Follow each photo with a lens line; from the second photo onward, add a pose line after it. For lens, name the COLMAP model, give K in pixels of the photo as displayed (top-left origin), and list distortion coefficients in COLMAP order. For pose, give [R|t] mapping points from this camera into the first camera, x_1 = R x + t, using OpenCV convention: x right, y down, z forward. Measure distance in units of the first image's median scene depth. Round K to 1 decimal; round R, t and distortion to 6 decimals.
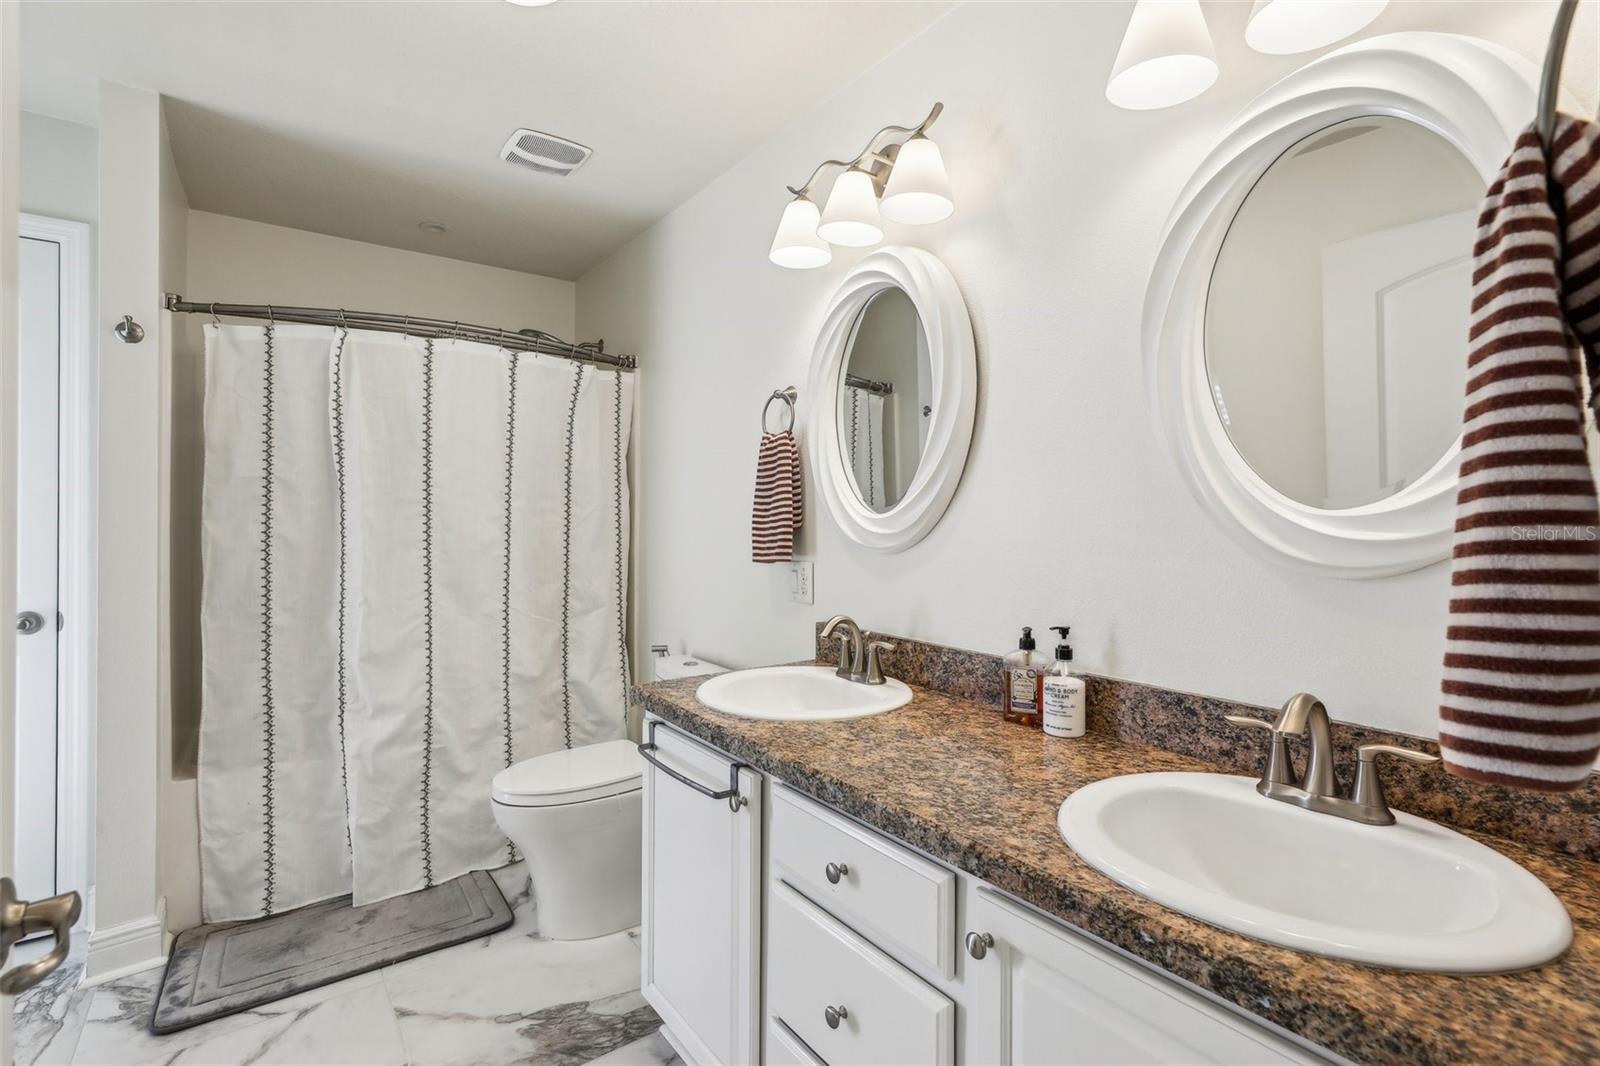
lens RADIAL K [[748.3, 0, 800.6], [0, 748.3, 521.0], [0, 0, 1]] dist [-0.002632, 0.002445]
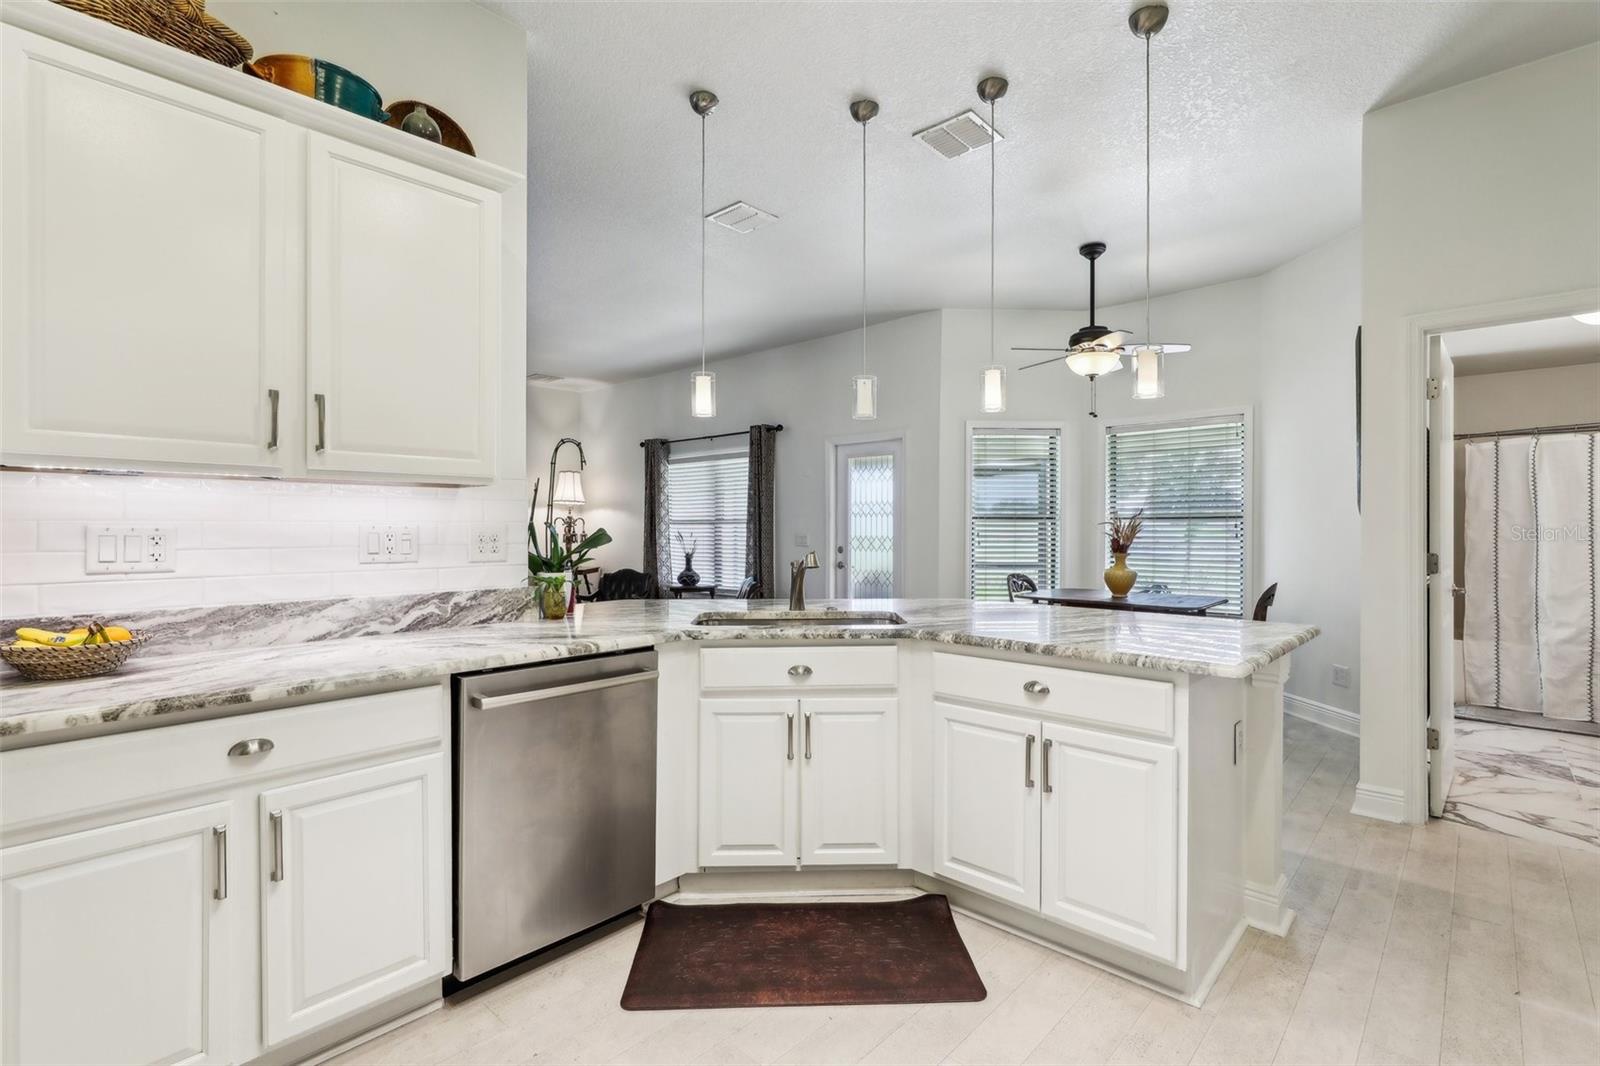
lens RADIAL K [[745.8, 0, 801.2], [0, 745.8, 528.2], [0, 0, 1]] dist [-0.001155, 0.005193]
pose [[0.191196, -0.004117, -0.981543, 1.044137], [-0.000436, 0.999991, -0.004280, 0.003895], [0.981552, 0.001247, 0.191192, -1.413856]]
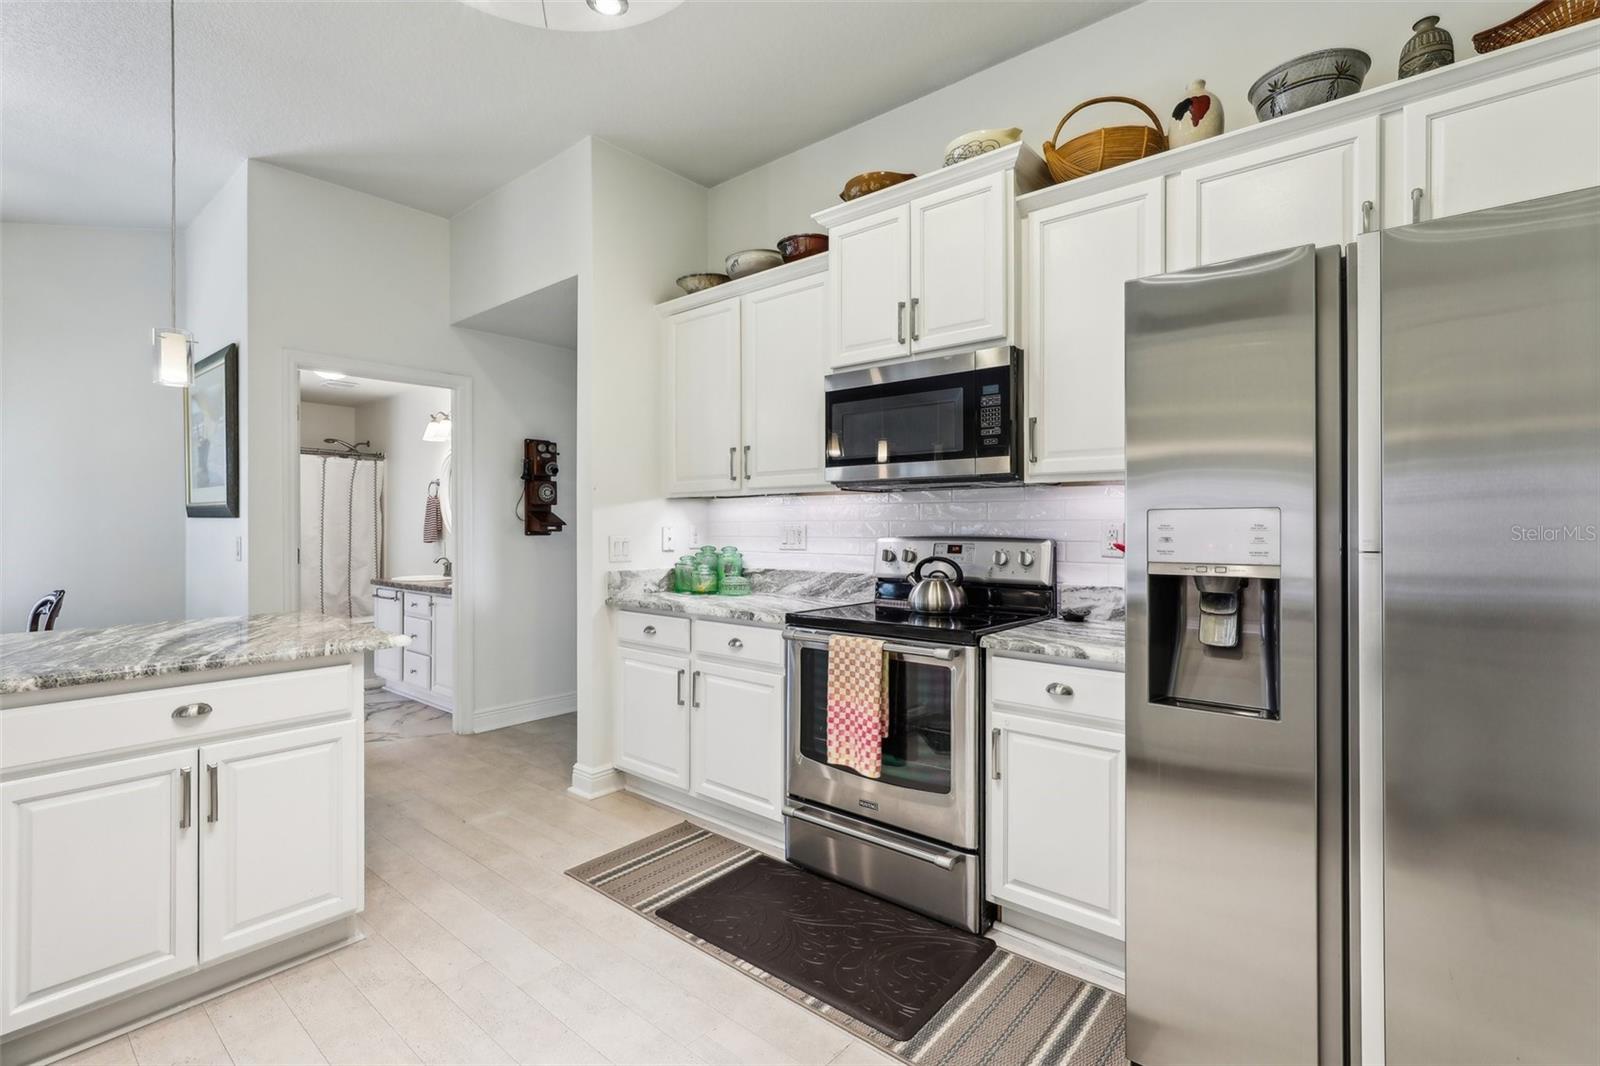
lens RADIAL K [[748.3, 0, 800.6], [0, 748.3, 521.0], [0, 0, 1]] dist [-0.002632, 0.002445]
pose [[0.972674, -0.007138, 0.232065, 0.619457], [0.008627, 0.999948, -0.005402, 0.002544], [-0.232015, 0.007257, 0.972685, -1.921904]]
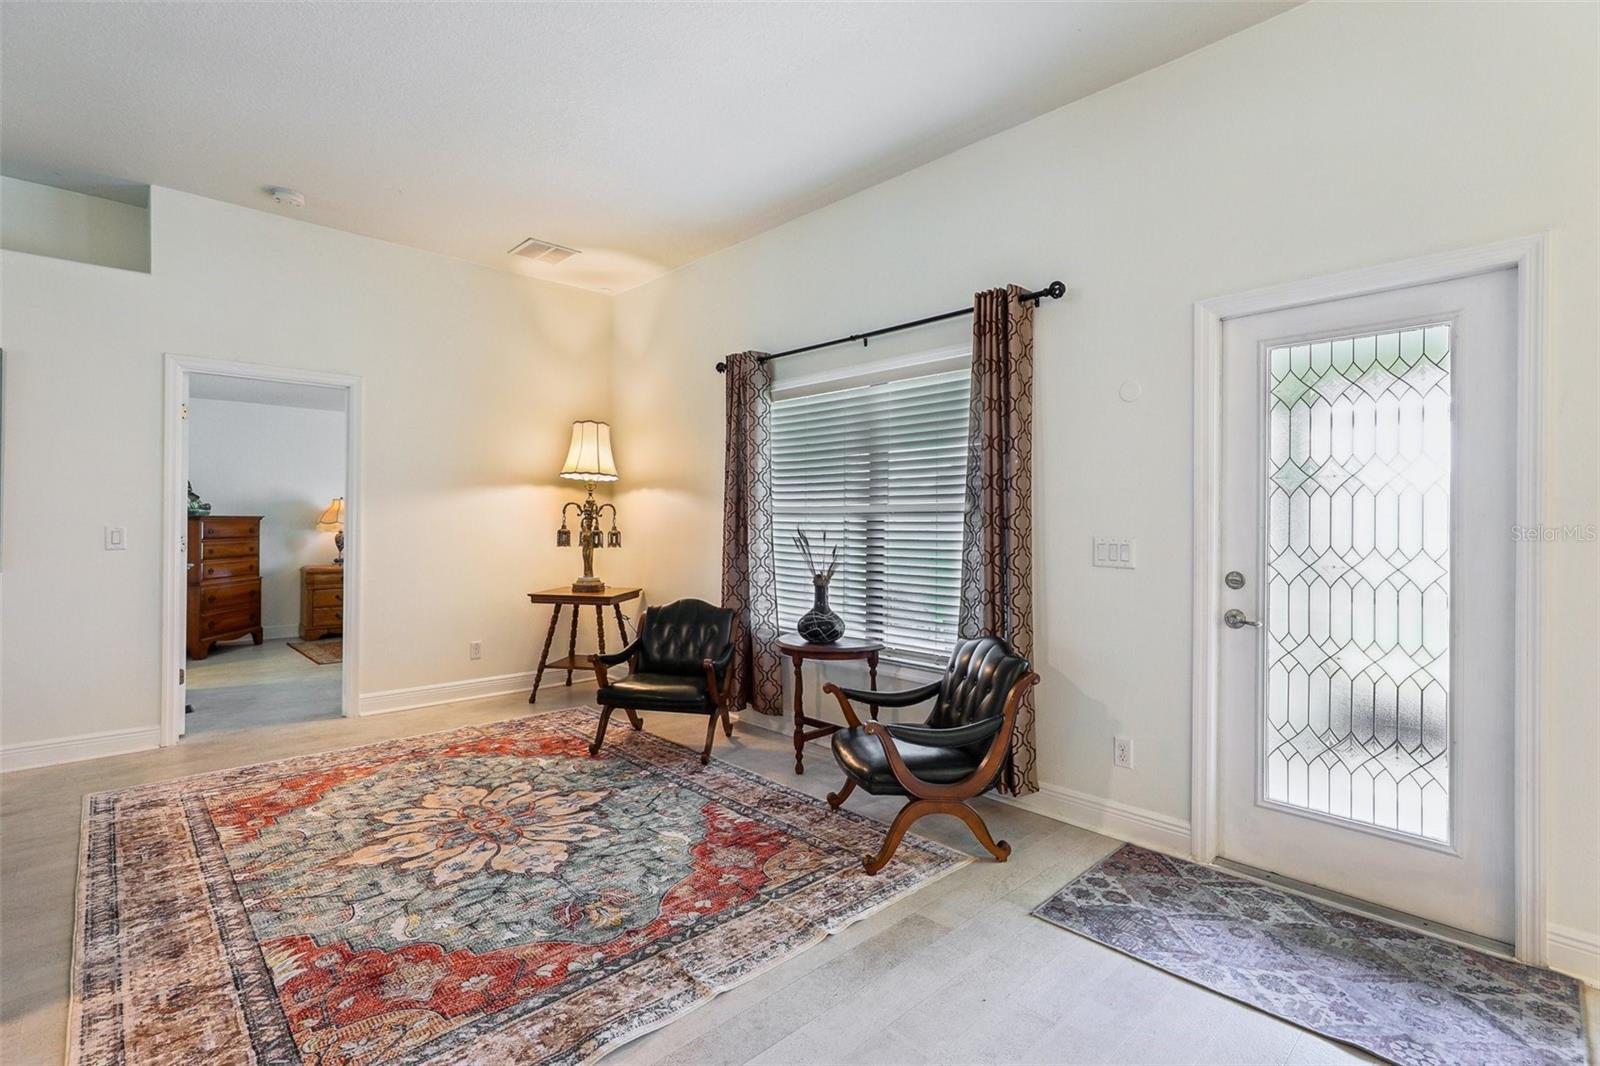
lens RADIAL K [[741.2, 0, 799.7], [0, 741.2, 515.9], [0, 0, 1]] dist [-0.007383, 0.005386]
pose [[0.130319, -0.012941, -0.991388, -0.857182], [-0.007241, 0.999876, -0.014003, -0.003820], [0.991446, 0.009003, 0.130209, -1.532279]]
